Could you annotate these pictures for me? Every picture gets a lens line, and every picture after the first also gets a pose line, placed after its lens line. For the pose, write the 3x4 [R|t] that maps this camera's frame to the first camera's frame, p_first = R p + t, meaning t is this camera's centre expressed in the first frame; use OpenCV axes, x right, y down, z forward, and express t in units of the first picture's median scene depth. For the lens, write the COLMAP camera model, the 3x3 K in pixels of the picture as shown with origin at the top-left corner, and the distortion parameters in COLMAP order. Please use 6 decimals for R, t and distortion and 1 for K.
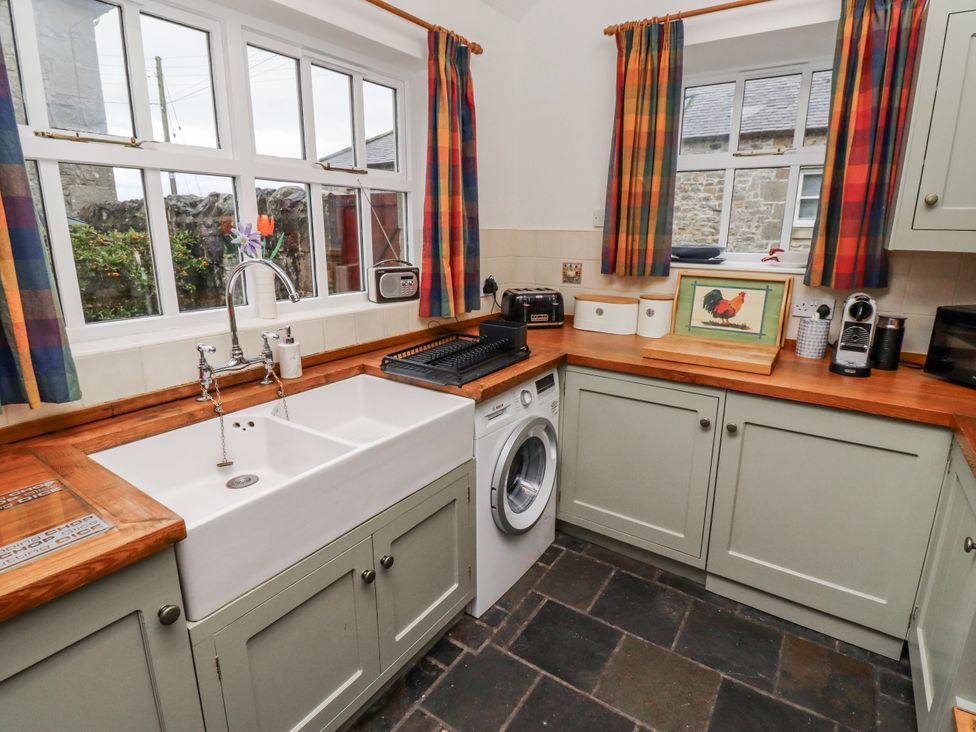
lens RADIAL K [[513.0, 0, 496.2], [0, 513.0, 351.9], [0, 0, 1]] dist [-0.006763, -0.007896]
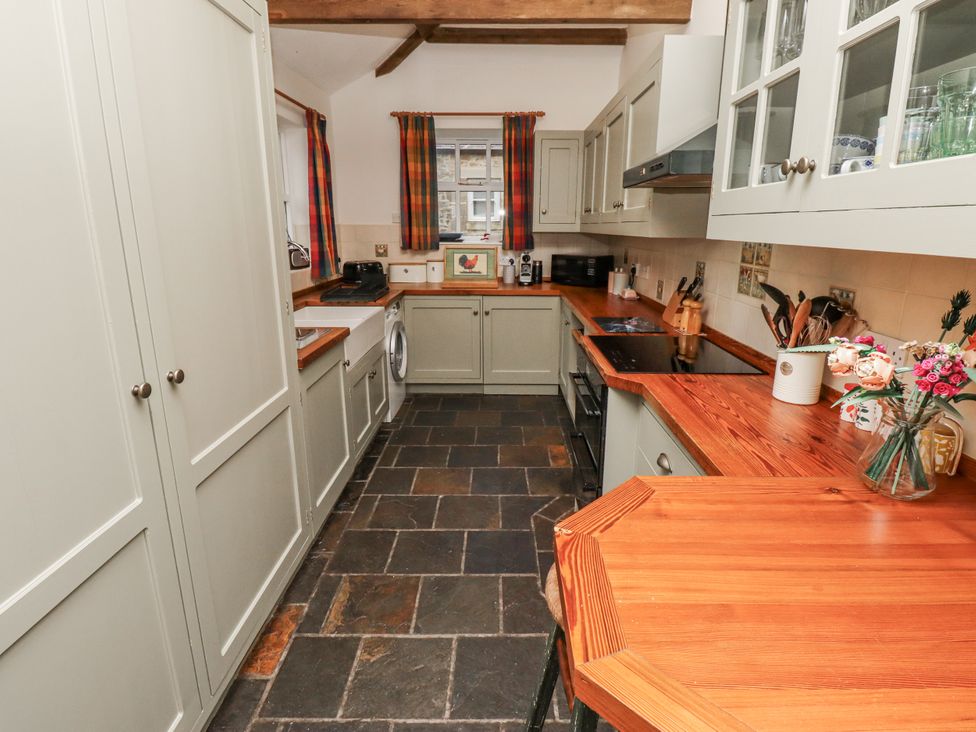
lens RADIAL K [[513.0, 0, 494.6], [0, 513.0, 355.6], [0, 0, 1]] dist [-0.006763, -0.007896]
pose [[0.836346, -0.140669, 0.529846, -0.579239], [0.131691, 0.989769, 0.054904, 0.172169], [-0.532149, 0.023857, 0.846315, -0.730450]]
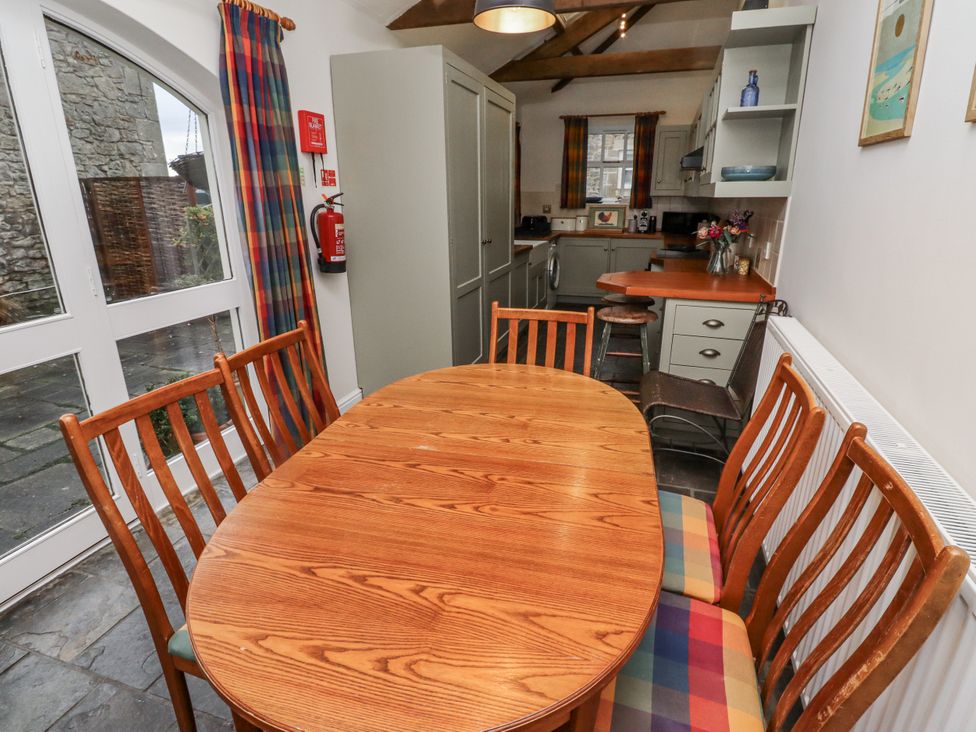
lens RADIAL K [[513.0, 0, 494.9], [0, 513.0, 360.6], [0, 0, 1]] dist [-0.006763, -0.007896]
pose [[0.957165, -0.102841, 0.270664, -1.034388], [0.080264, 0.992404, 0.093229, 0.399114], [-0.278196, -0.067511, 0.958149, -1.683639]]
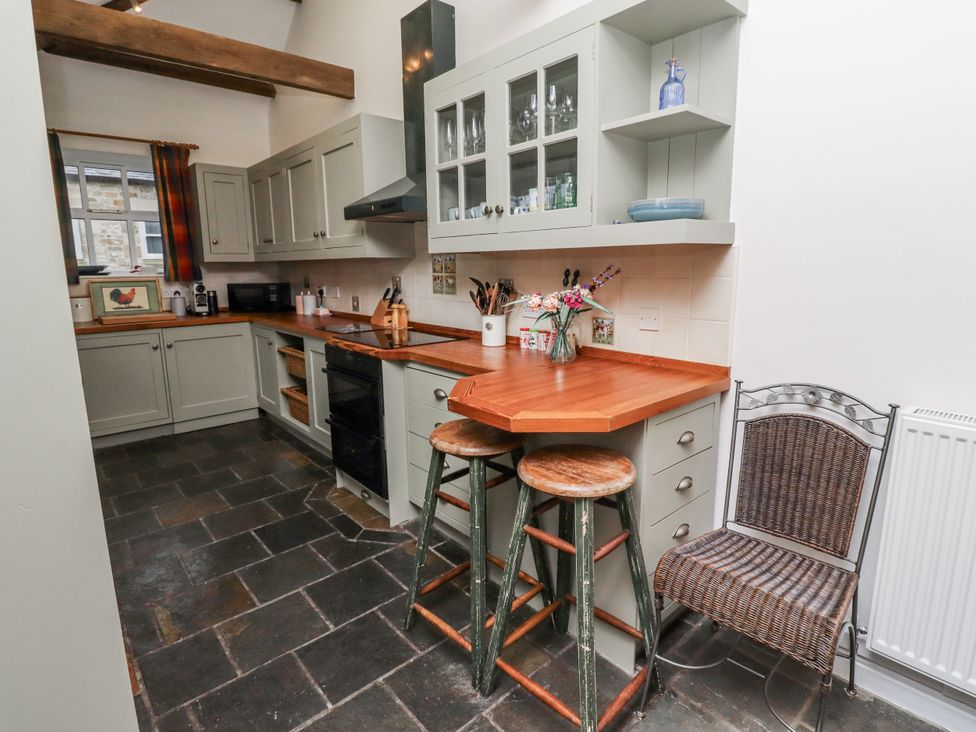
lens RADIAL K [[513.0, 0, 507.2], [0, 513.0, 355.1], [0, 0, 1]] dist [-0.006763, -0.007896]
pose [[0.235814, -0.179683, 0.955042, -0.980377], [0.237050, 0.963707, 0.122782, 0.204934], [-0.942443, 0.197440, 0.269849, -0.701574]]
